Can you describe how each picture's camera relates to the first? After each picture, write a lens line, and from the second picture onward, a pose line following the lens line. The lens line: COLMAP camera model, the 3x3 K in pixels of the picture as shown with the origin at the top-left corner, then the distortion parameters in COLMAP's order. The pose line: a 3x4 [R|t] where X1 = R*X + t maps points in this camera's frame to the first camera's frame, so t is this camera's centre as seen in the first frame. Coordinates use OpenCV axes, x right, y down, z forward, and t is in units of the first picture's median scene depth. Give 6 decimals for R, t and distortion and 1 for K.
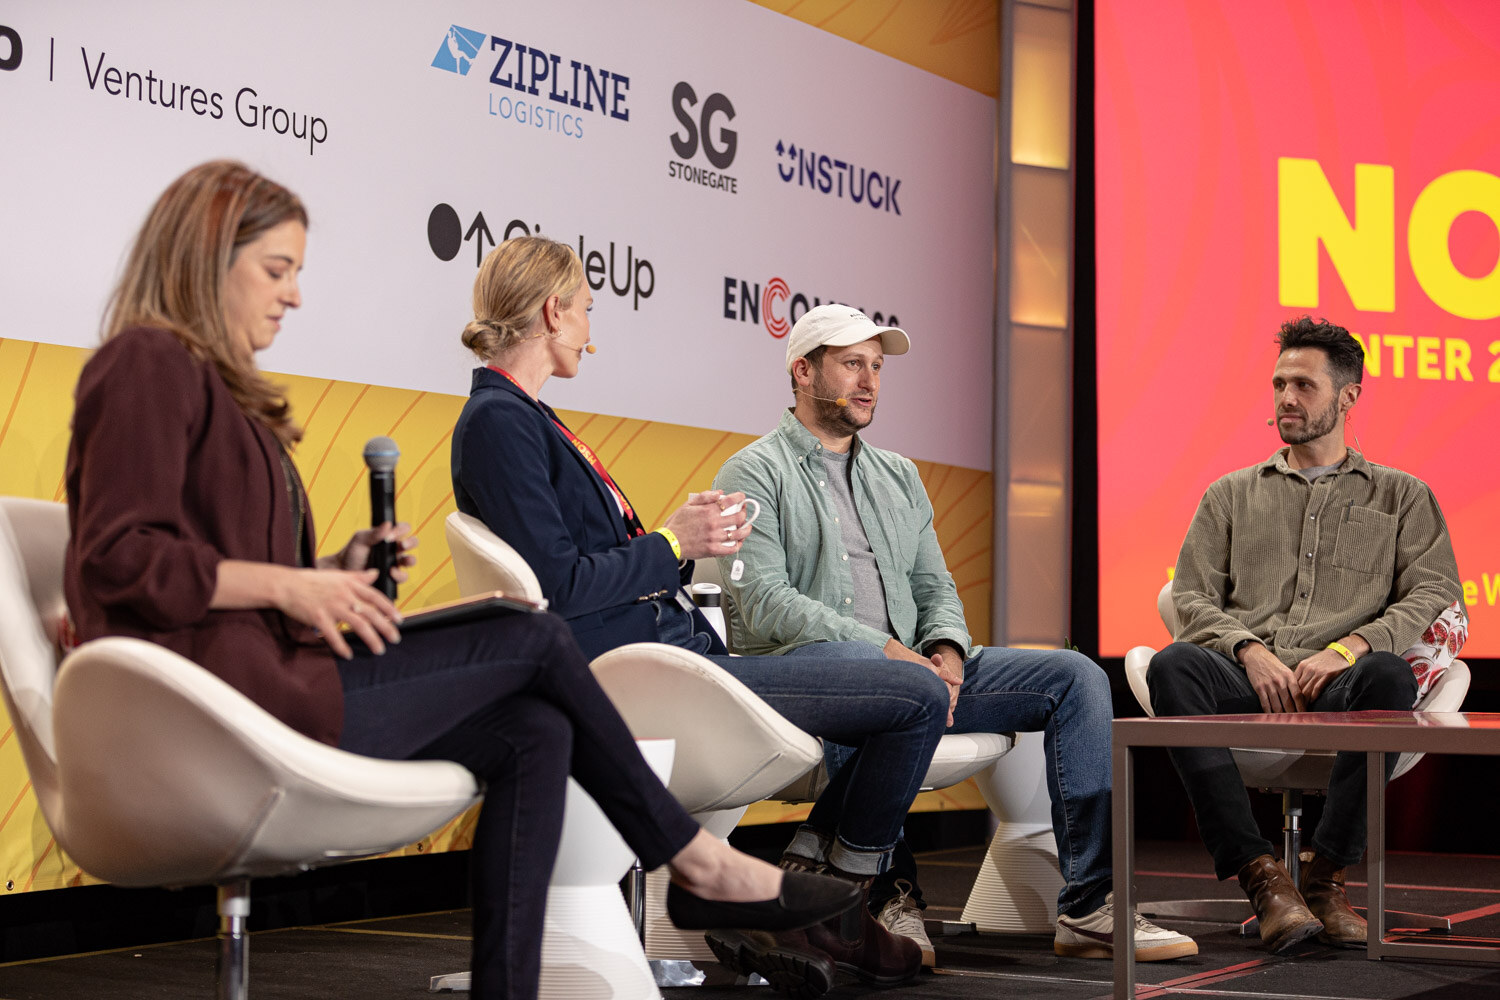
lens RADIAL K [[2977.5, 0, 750.0], [0, 2977.5, 500.0], [0, 0, 1]] dist [0.012512, 0.165434]
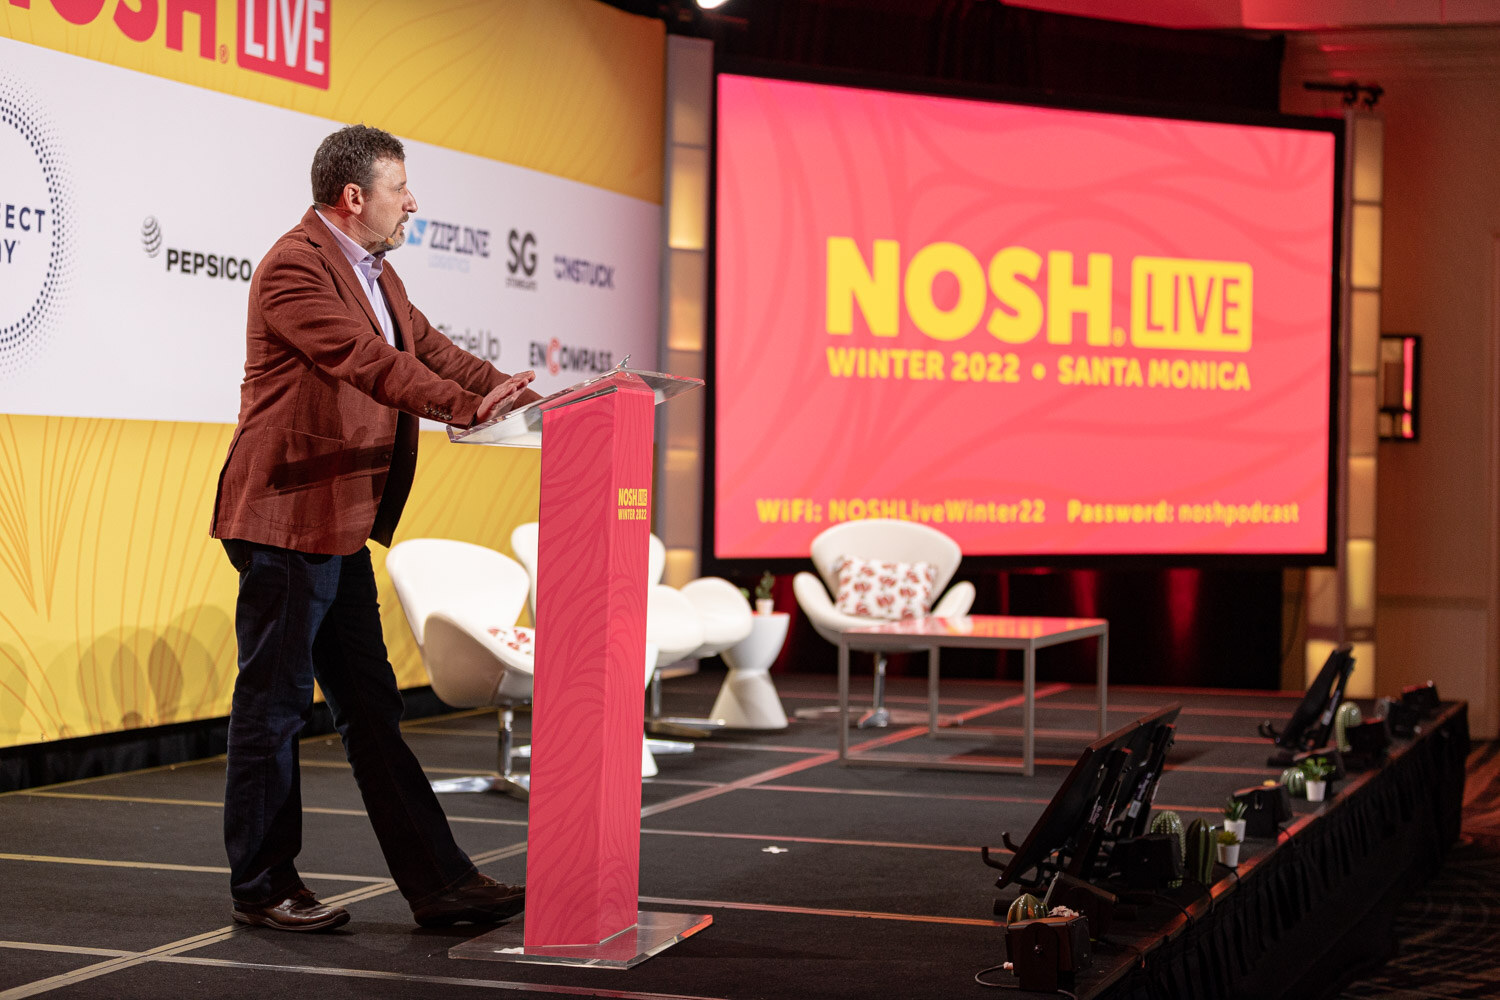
lens RADIAL K [[2977.5, 0, 750.0], [0, 2977.5, 500.0], [0, 0, 1]] dist [0.012512, 0.165434]
pose [[0.978223, 0.003393, 0.207527, -0.218605], [-0.016287, 0.998038, 0.060455, -0.083554], [-0.206915, -0.062518, 0.976359, -0.615279]]
